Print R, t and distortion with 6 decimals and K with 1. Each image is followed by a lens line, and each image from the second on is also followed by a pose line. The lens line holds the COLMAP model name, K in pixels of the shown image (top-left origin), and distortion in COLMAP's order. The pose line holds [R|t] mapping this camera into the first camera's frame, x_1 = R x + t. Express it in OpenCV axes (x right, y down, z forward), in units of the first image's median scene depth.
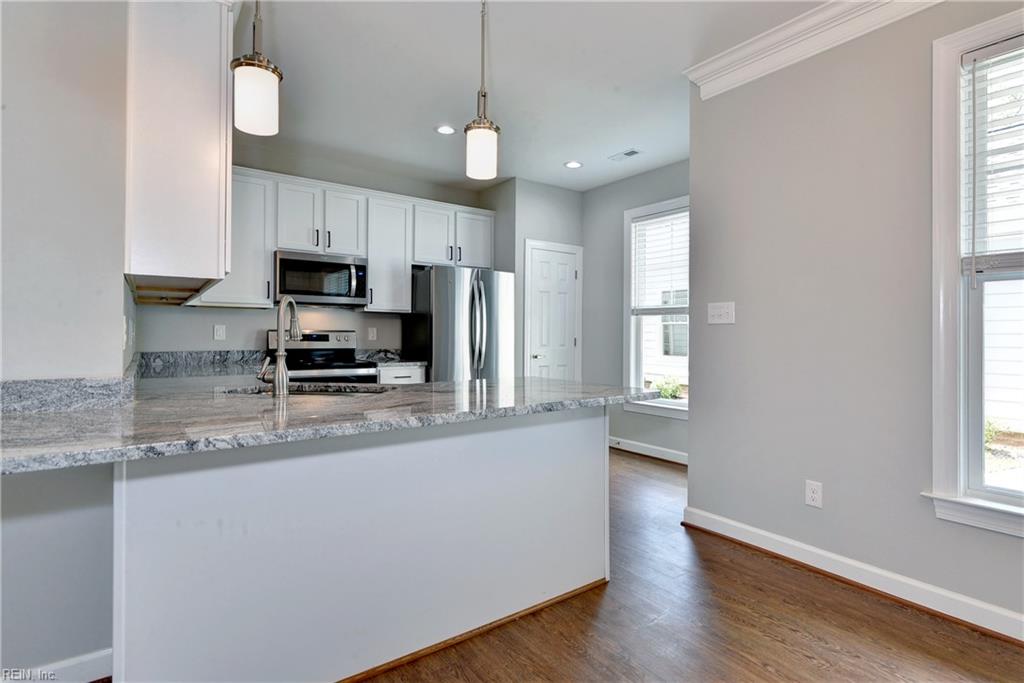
lens RADIAL K [[523.1, 0, 524.8], [0, 523.1, 333.1], [0, 0, 1]] dist [-0.000395, -0.000099]
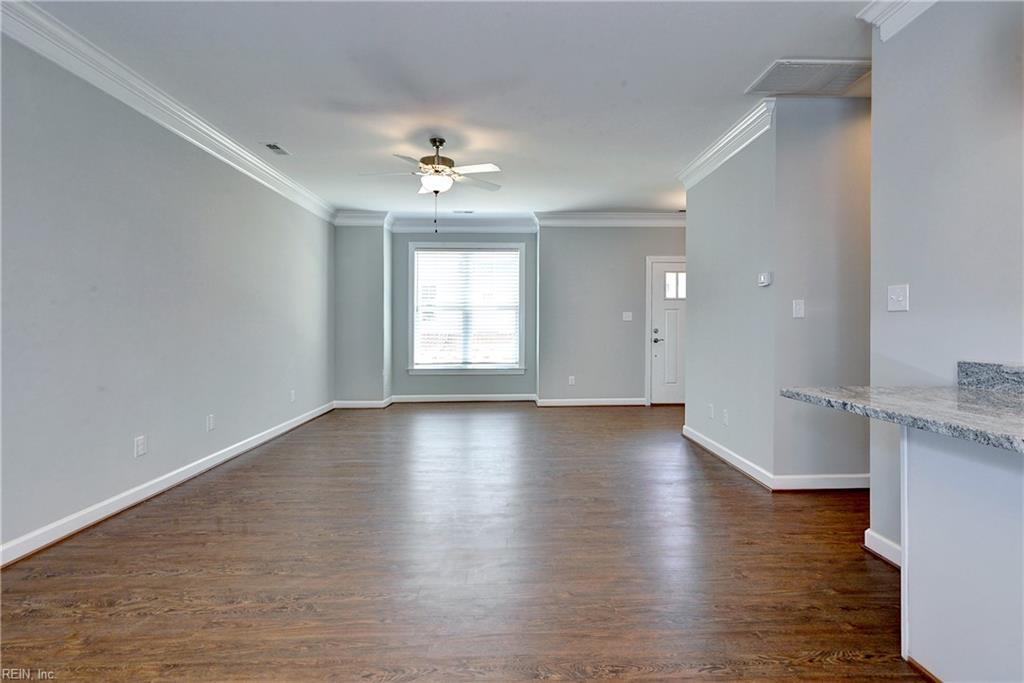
lens RADIAL K [[510.9, 0, 516.6], [0, 510.9, 326.2], [0, 0, 1]] dist [-0.000413, -0.000093]
pose [[-0.574333, -0.007400, -0.818588, 0.263412], [-0.000843, 0.999964, -0.008448, 0.004512], [0.818621, -0.004161, -0.574319, 0.290377]]
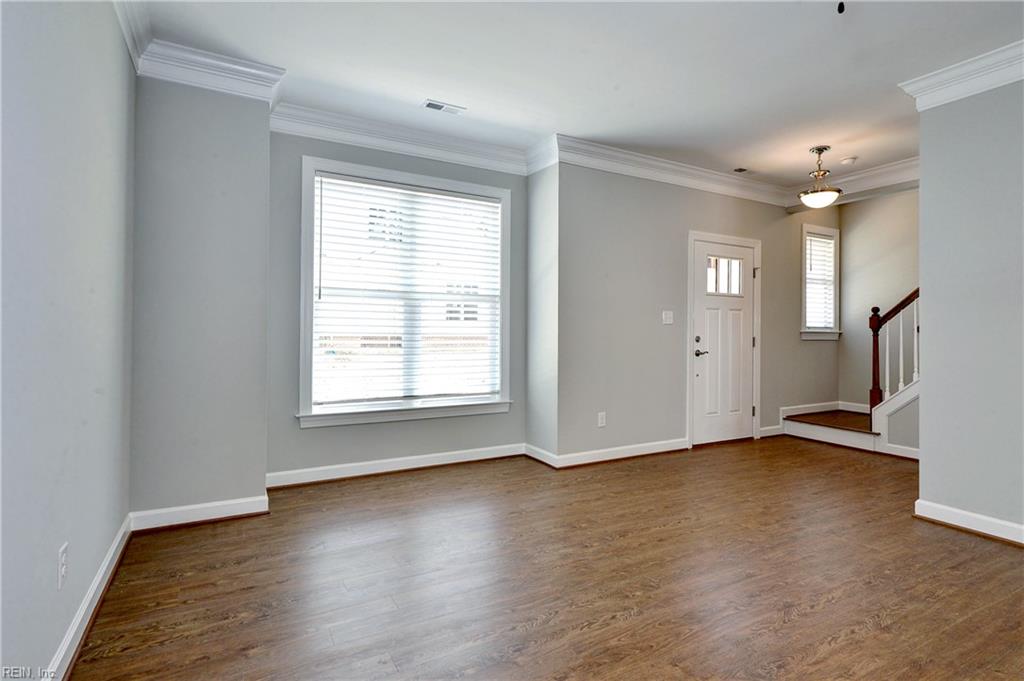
lens RADIAL K [[510.9, 0, 516.6], [0, 510.9, 325.2], [0, 0, 1]] dist [-0.000413, -0.000093]
pose [[-0.125804, -0.022963, -0.991789, -0.140025], [-0.009729, 0.999713, -0.021913, 0.002628], [0.992007, 0.006892, -0.125991, -0.512687]]
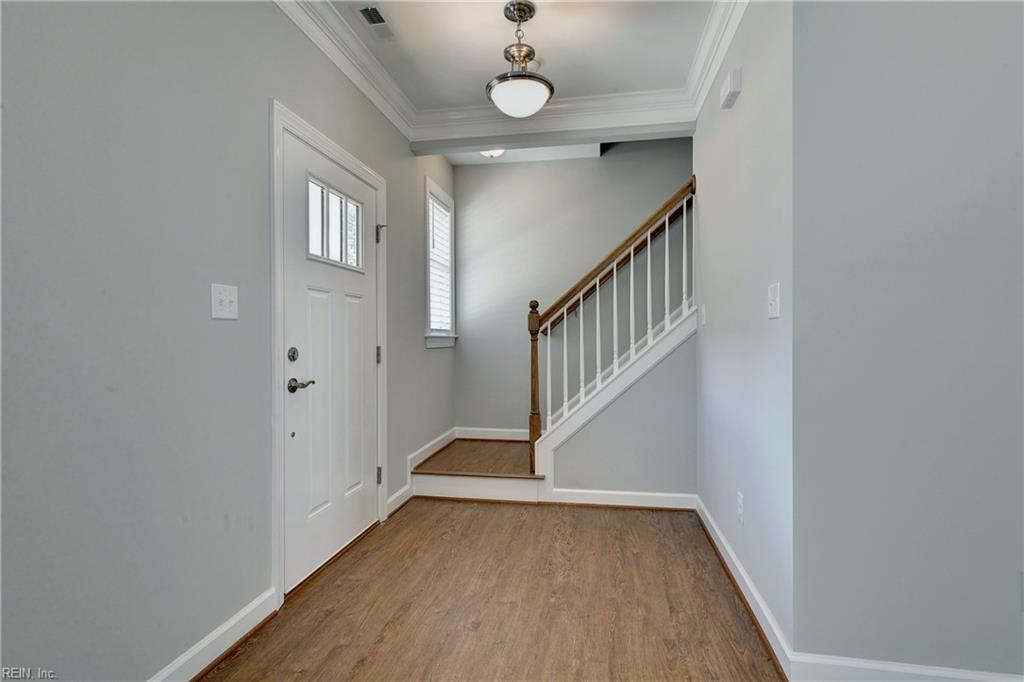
lens RADIAL K [[505.8, 0, 512.0], [0, 505.8, 341.0], [0, 0, 1]] dist [-0.000347, -0.000068]
pose [[0.678433, -0.009855, -0.734596, -0.775807], [0.012359, 0.999922, -0.001999, -0.004329], [0.734558, -0.007723, 0.678502, -0.440475]]
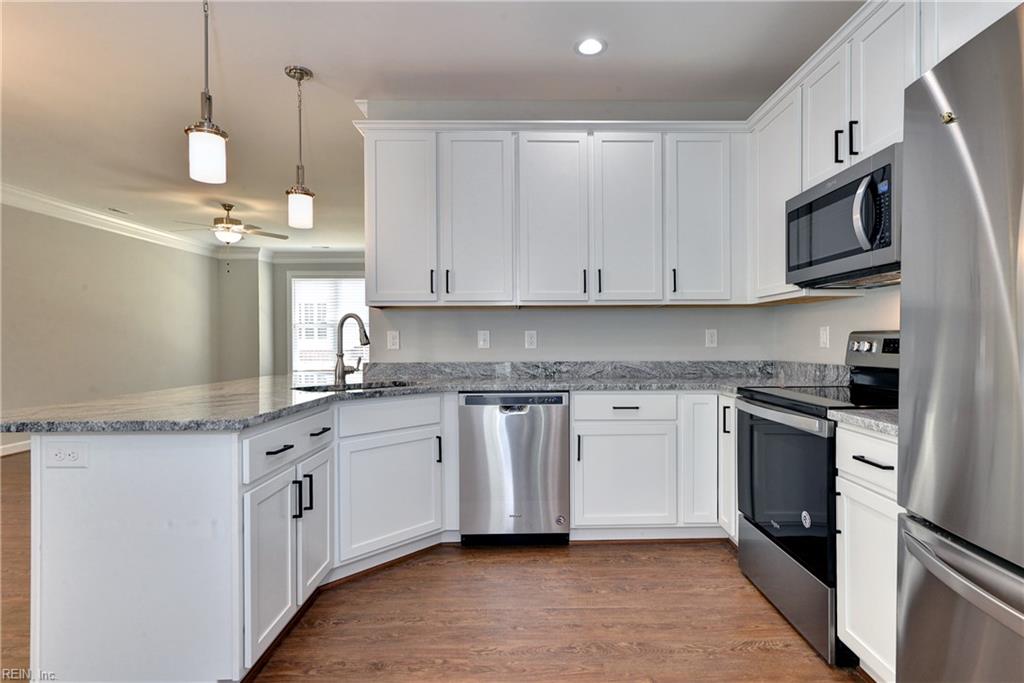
lens RADIAL K [[515.2, 0, 534.3], [0, 515.2, 339.1], [0, 0, 1]] dist [0.006400, 0.000446]
pose [[-0.584418, -0.004967, -0.811438, 0.177570], [0.004301, 0.999948, -0.009219, 0.006018], [0.811442, -0.008878, -0.584366, 1.048323]]
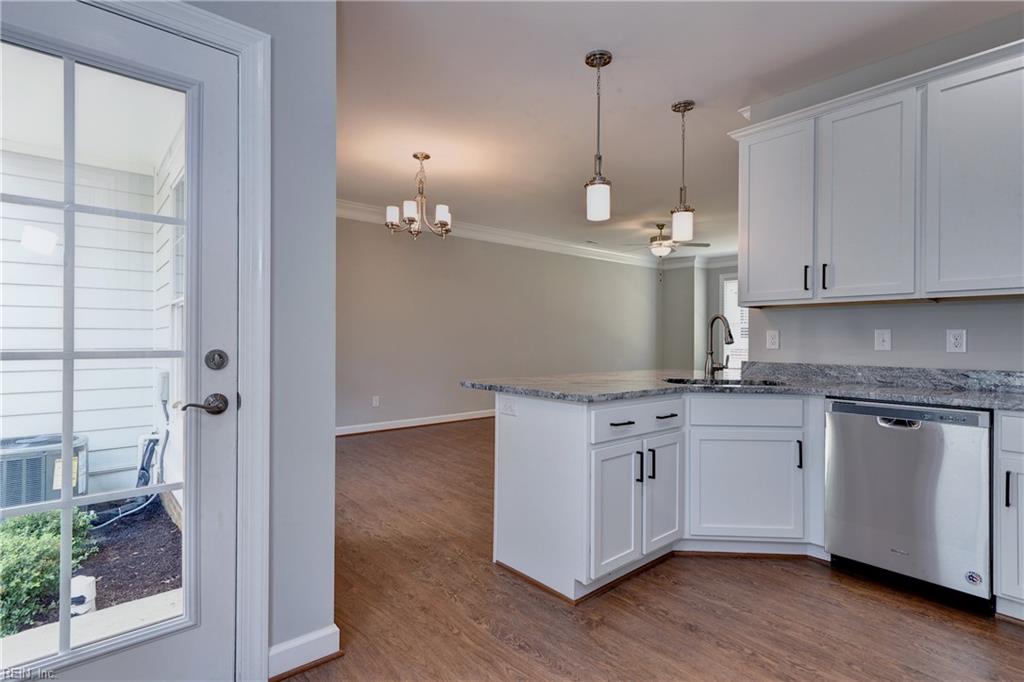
lens RADIAL K [[505.5, 0, 514.6], [0, 505.5, 335.8], [0, 0, 1]] dist [0.011035, 0.000179]
pose [[-0.997464, -0.013538, -0.069876, 0.109927], [-0.012921, 0.999874, -0.009274, 0.005866], [0.069993, -0.008347, -0.997513, 1.150575]]
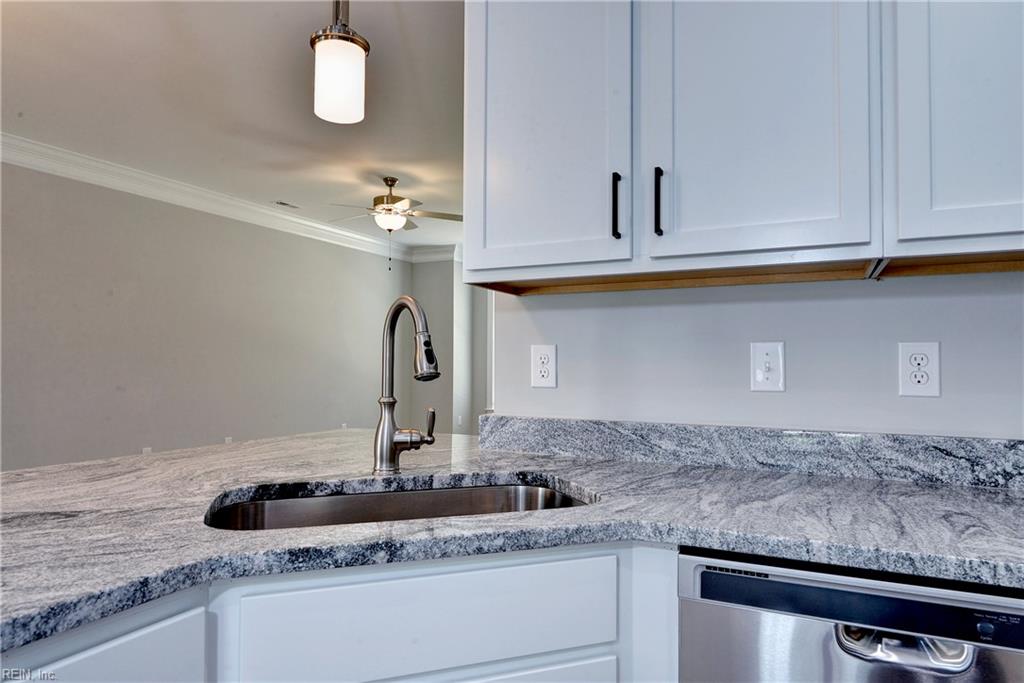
lens RADIAL K [[625.1, 0, 516.3], [0, 625.1, 346.3], [0, 0, 1]] dist [-0.004012, -0.001518]
pose [[-0.888098, -0.025139, -0.458967, -0.123466], [-0.009813, 0.999313, -0.035747, 0.001474], [0.459550, -0.027243, -0.887734, 0.778386]]
